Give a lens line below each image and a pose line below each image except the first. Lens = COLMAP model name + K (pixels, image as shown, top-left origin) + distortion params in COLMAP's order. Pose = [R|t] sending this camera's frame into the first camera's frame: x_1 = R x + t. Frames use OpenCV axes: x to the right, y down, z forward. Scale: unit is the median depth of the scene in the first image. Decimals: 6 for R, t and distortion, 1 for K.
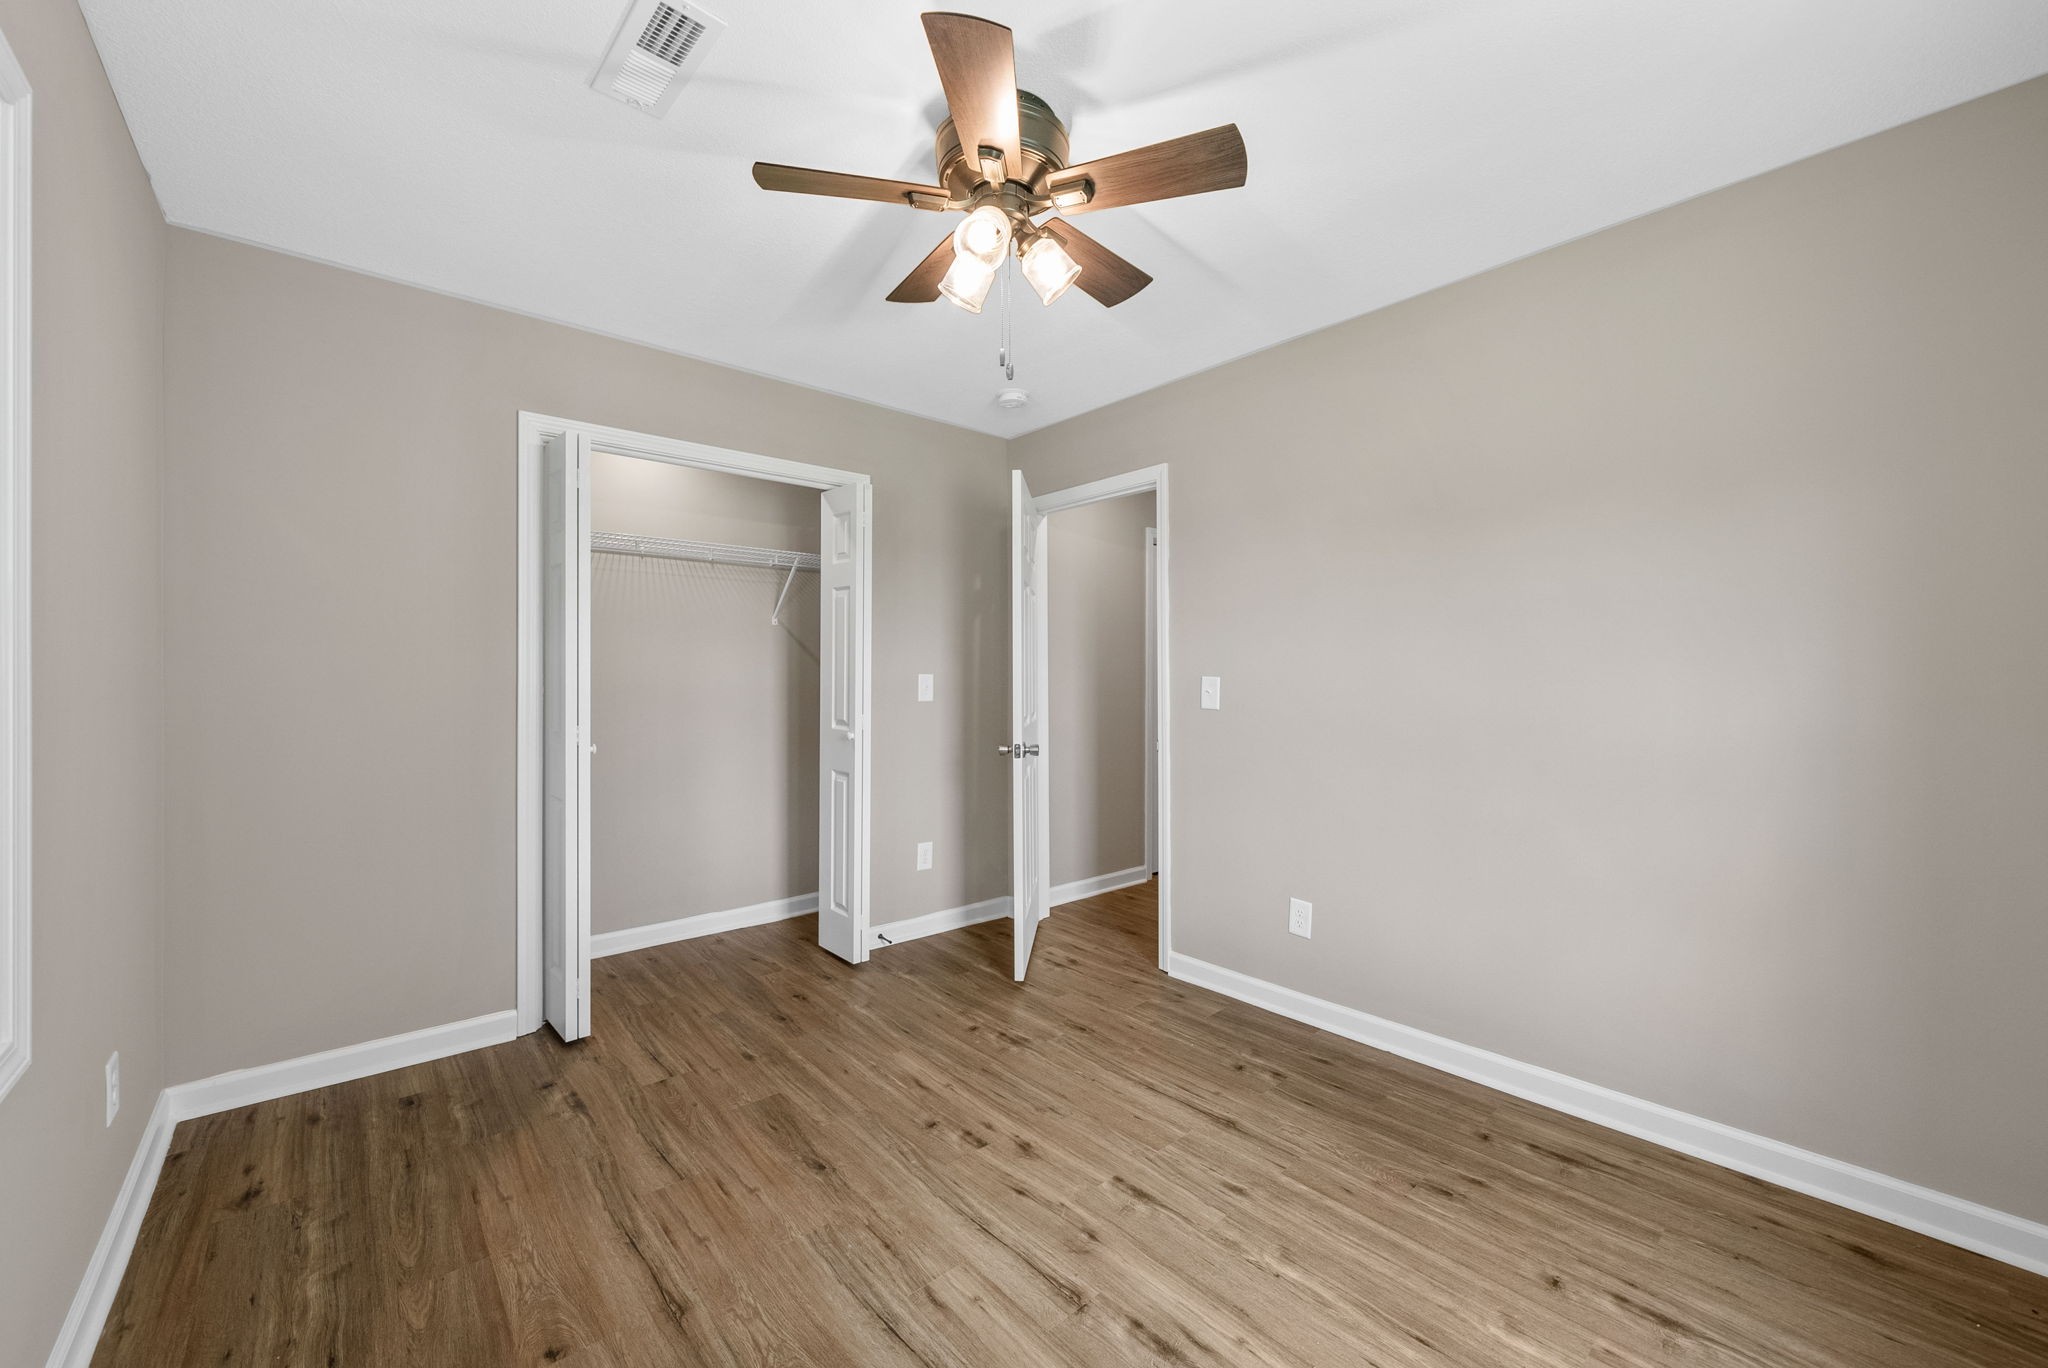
lens RADIAL K [[802.3, 0, 1016.5], [0, 802.3, 675.3], [0, 0, 1]] dist [-0.000753, -0.000003]
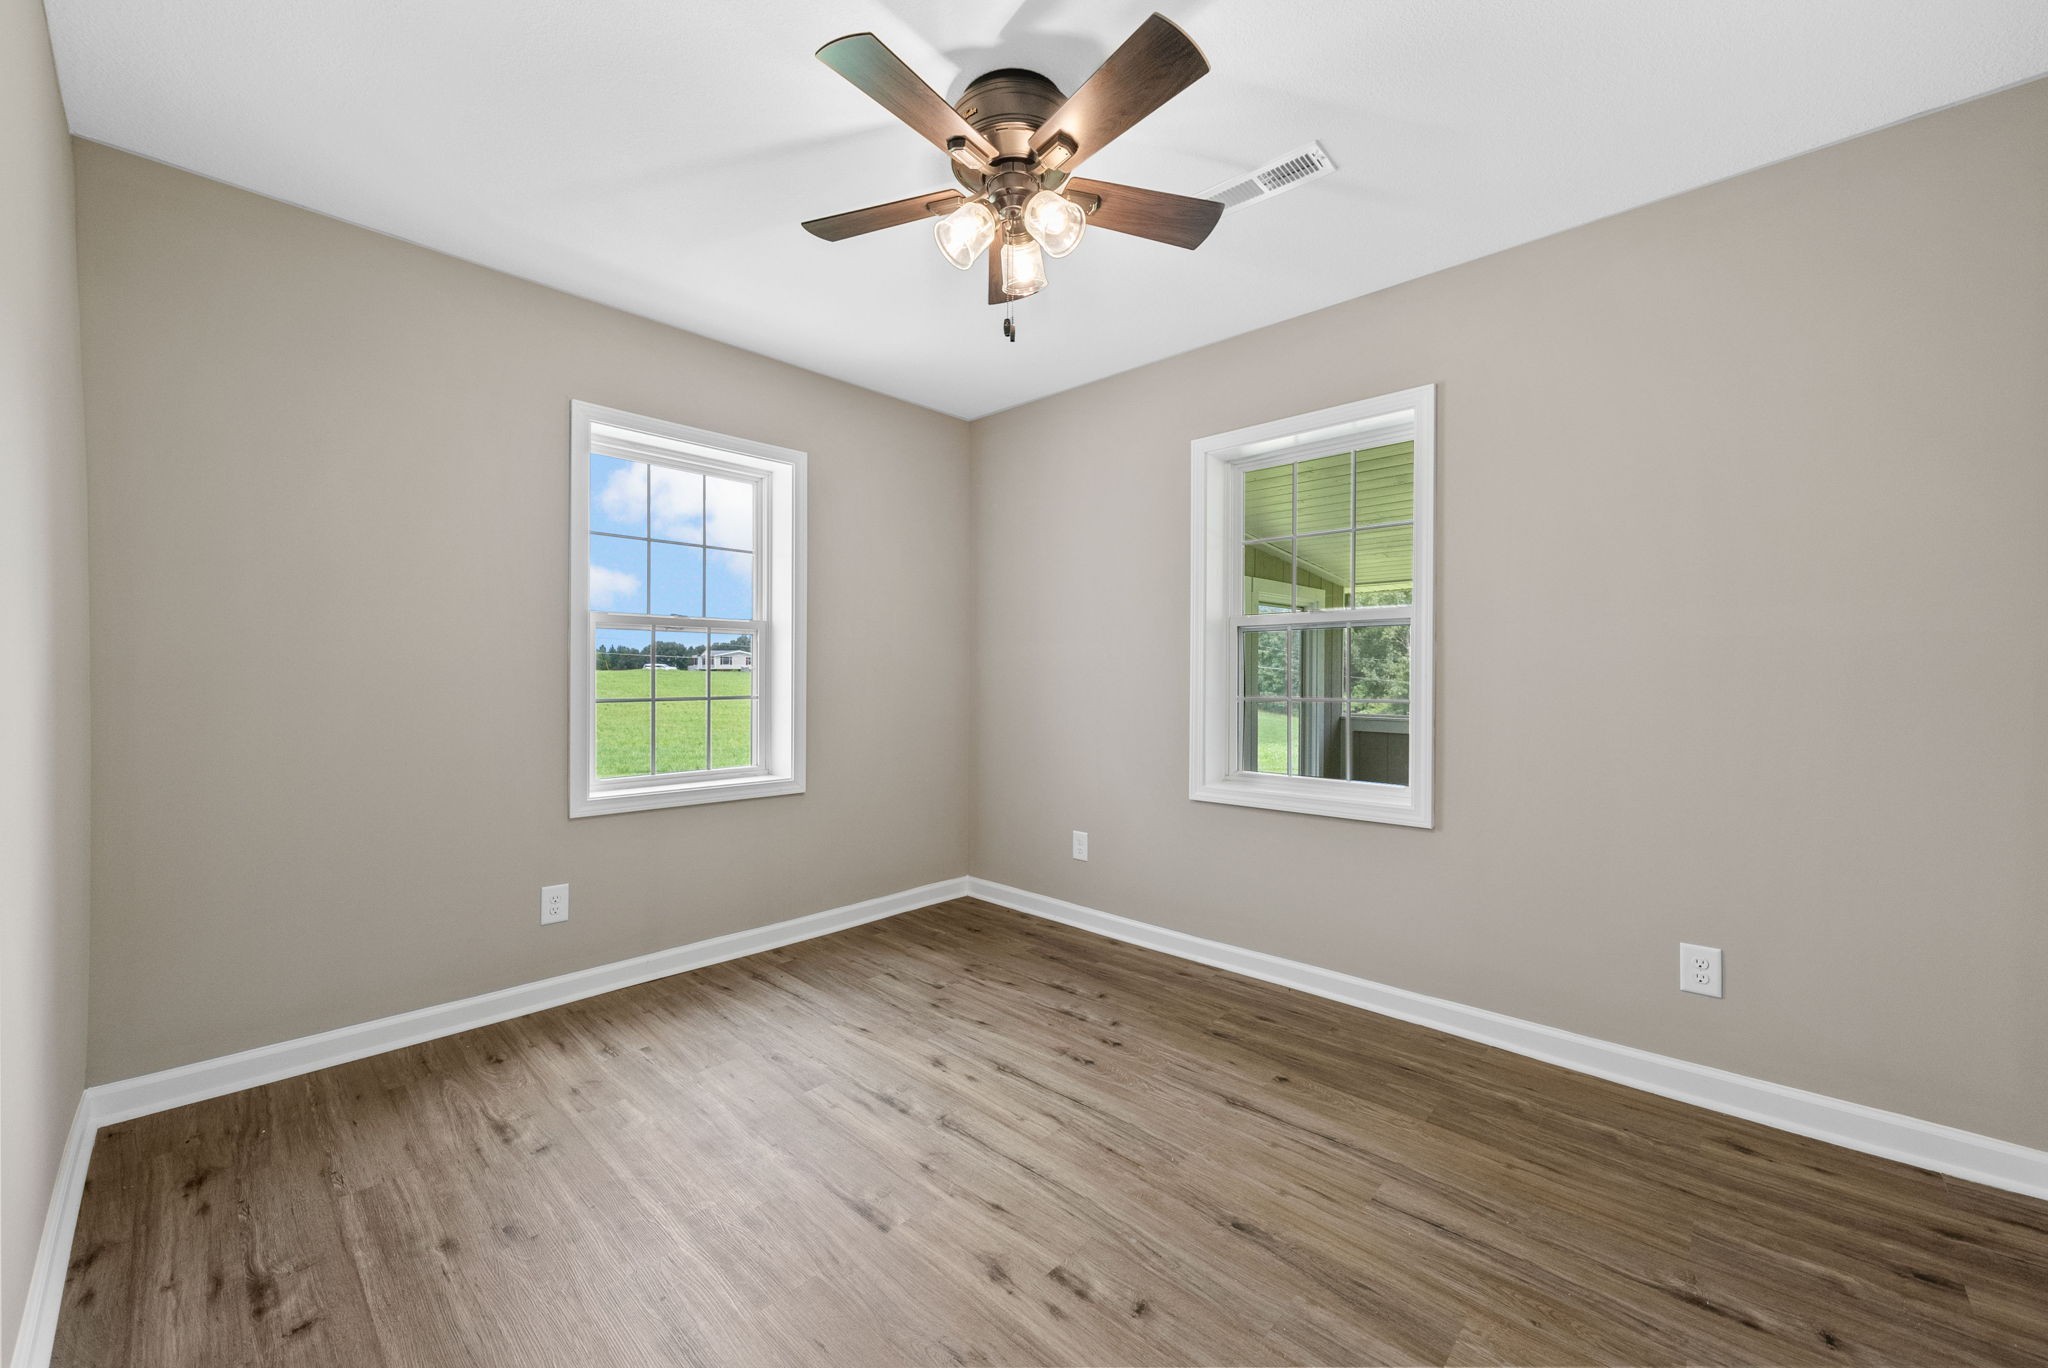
lens RADIAL K [[802.3, 0, 1016.5], [0, 802.3, 675.3], [0, 0, 1]] dist [-0.000753, -0.000003]
pose [[-0.995302, -0.002969, -0.096773, 0.076090], [-0.002820, 0.999995, -0.001678, 0.046022], [0.096777, -0.001397, -0.995305, 1.999257]]
